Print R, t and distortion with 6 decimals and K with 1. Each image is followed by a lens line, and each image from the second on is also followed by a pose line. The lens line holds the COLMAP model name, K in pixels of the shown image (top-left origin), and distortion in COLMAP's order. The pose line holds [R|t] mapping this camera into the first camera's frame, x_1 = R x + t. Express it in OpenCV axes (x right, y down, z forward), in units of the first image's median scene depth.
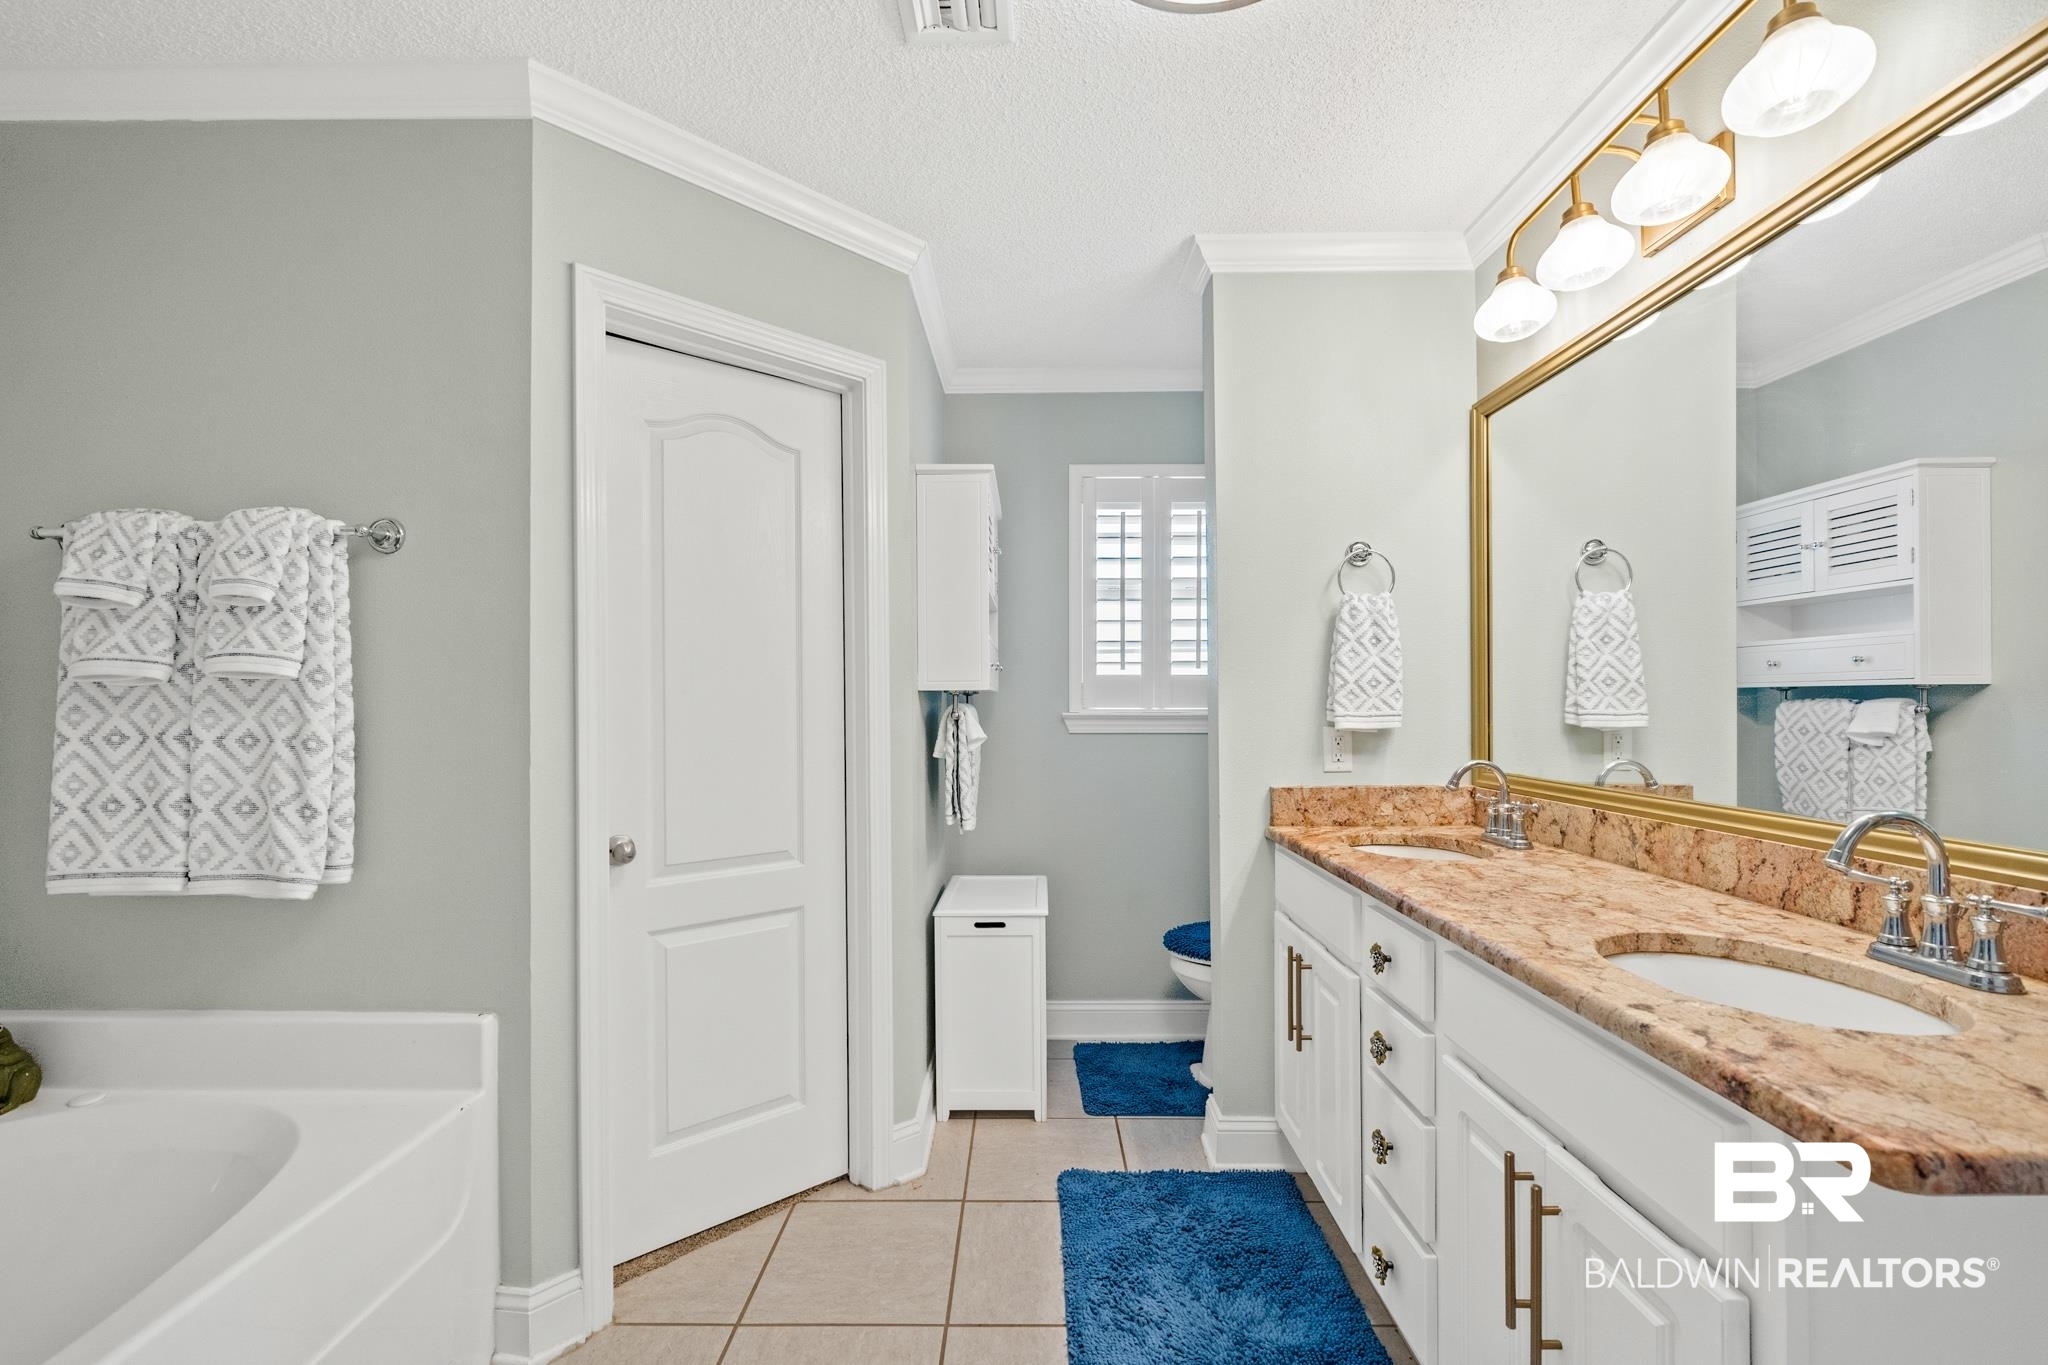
lens RADIAL K [[860.0, 0, 1024.4], [0, 860.0, 696.3], [0, 0, 1]] dist [0.001623, 0.000556]
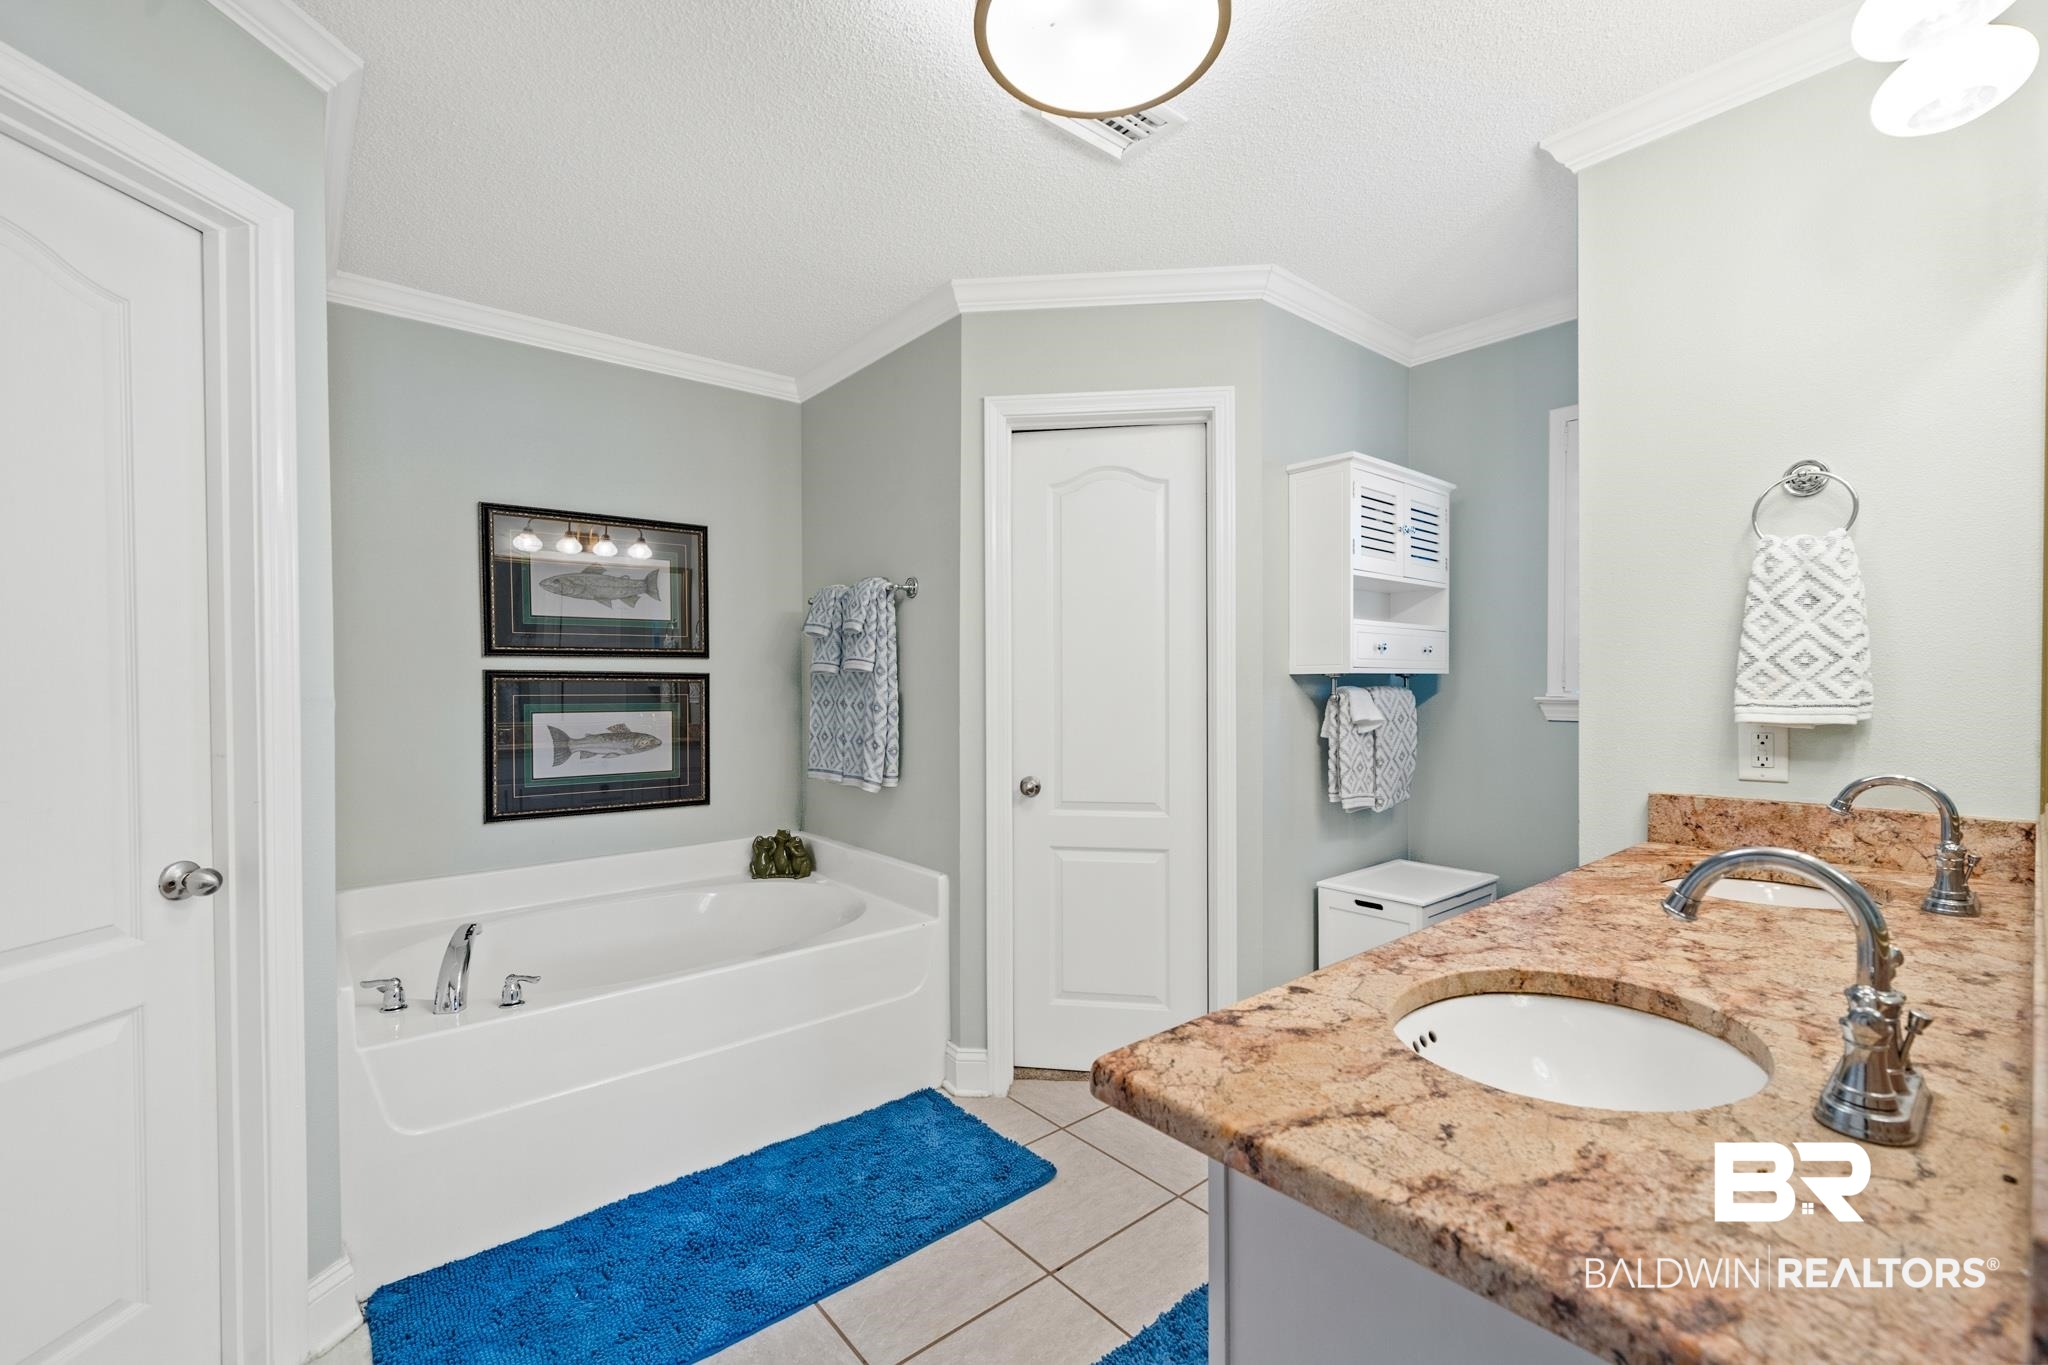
lens RADIAL K [[860.0, 0, 1024.4], [0, 860.0, 696.3], [0, 0, 1]] dist [0.001623, 0.000556]
pose [[0.649174, 0.012355, -0.760540, 0.724669], [0.004942, 0.999778, 0.020460, -0.004082], [0.760624, -0.017040, 0.648969, 0.058078]]
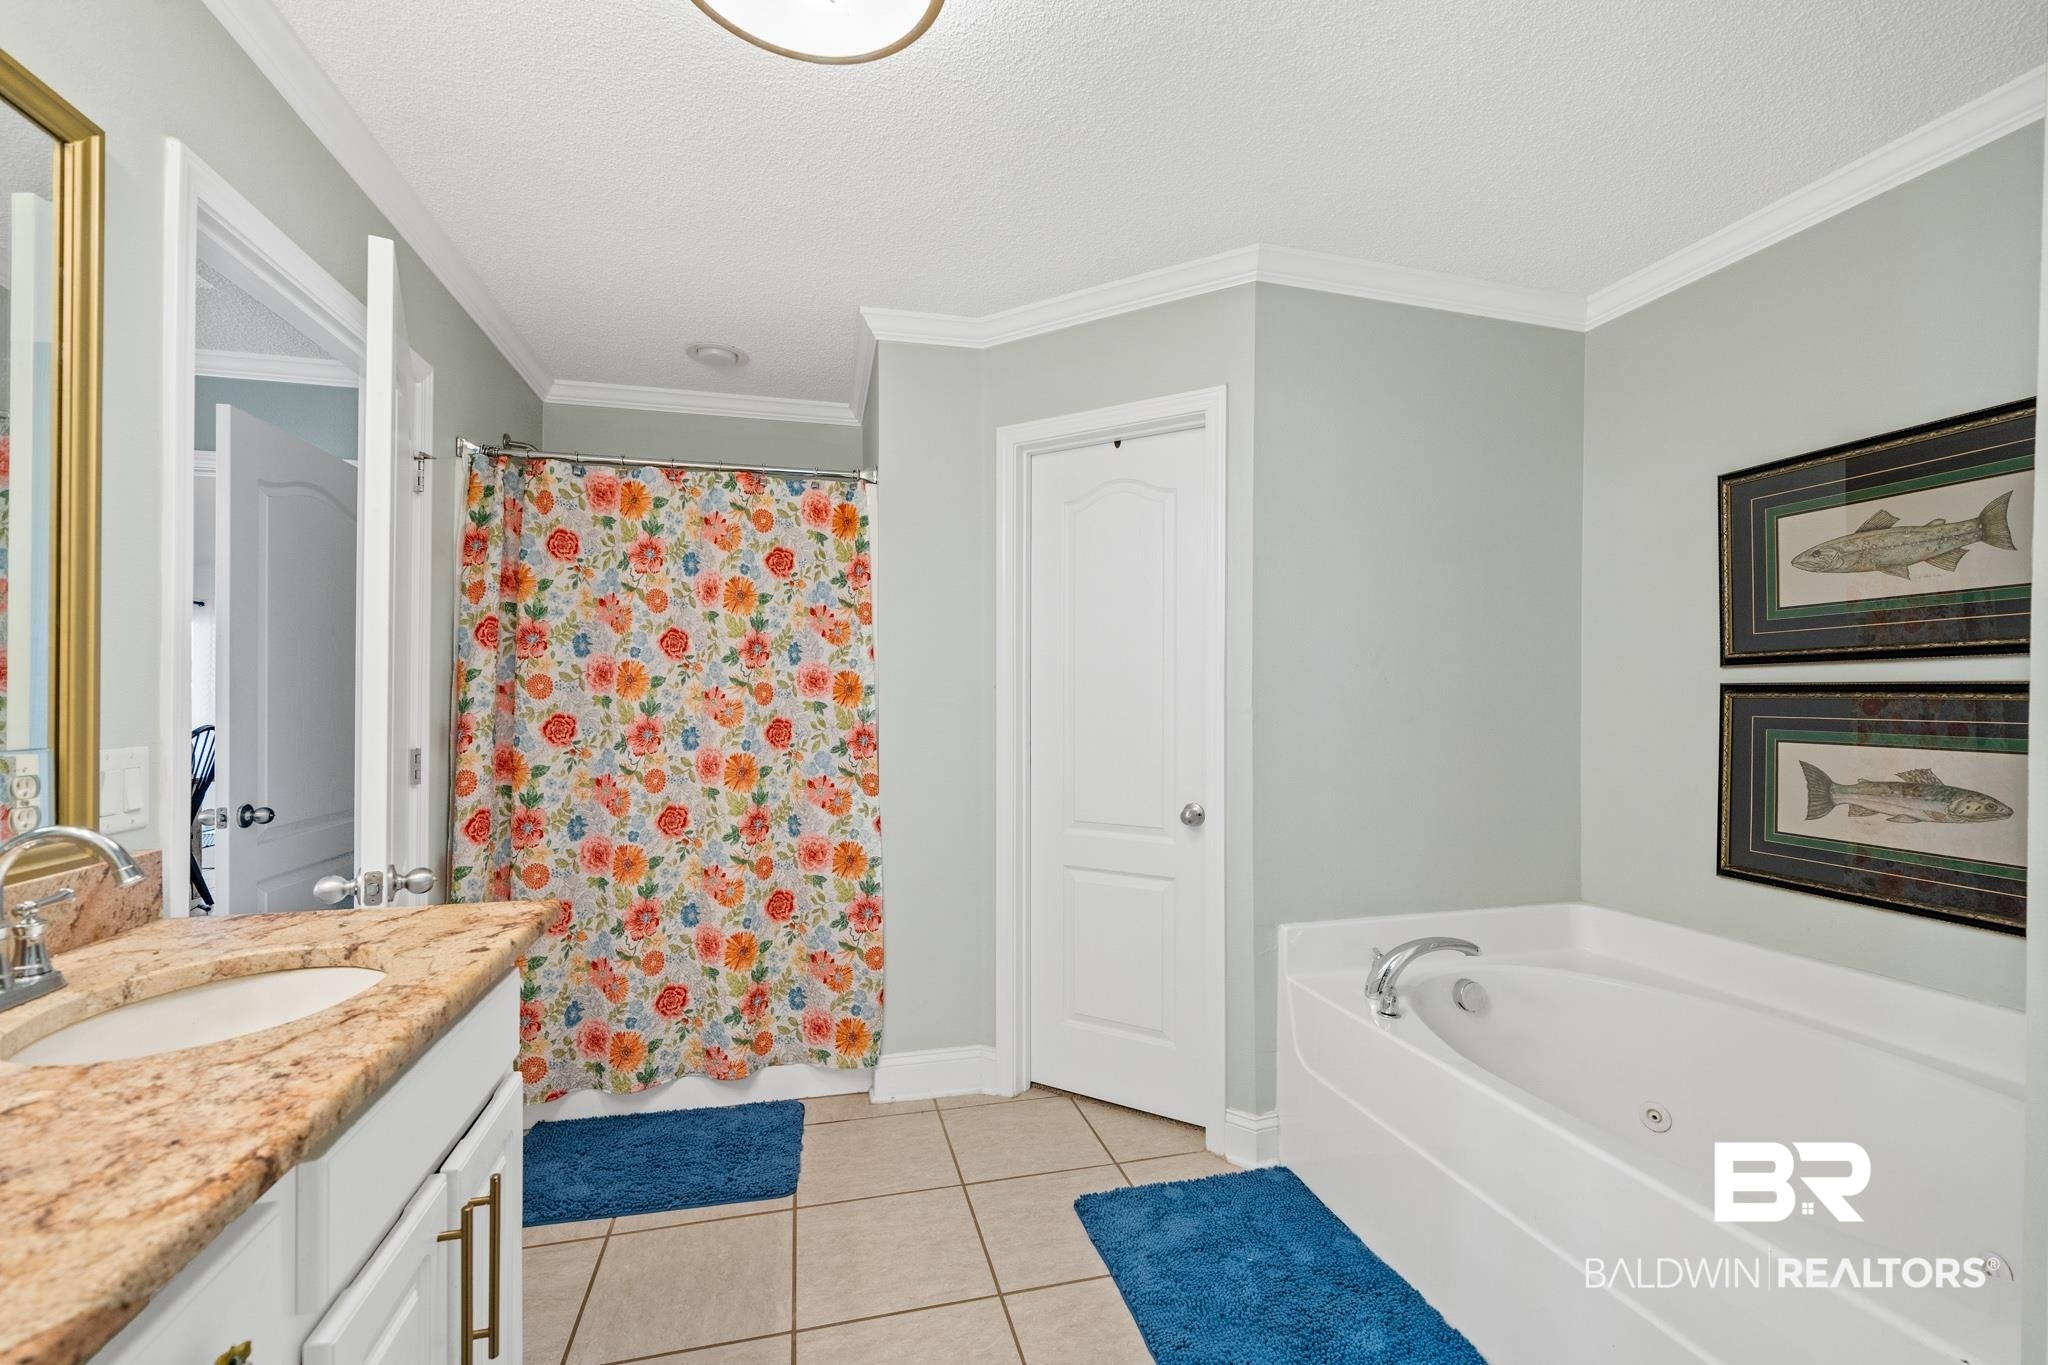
lens RADIAL K [[860.0, 0, 1024.4], [0, 860.0, 696.3], [0, 0, 1]] dist [0.001623, 0.000556]
pose [[-0.966420, -0.001449, -0.256962, 0.157013], [-0.000303, 0.999990, -0.004499, -0.000564], [0.256966, -0.004270, -0.966411, 1.370179]]
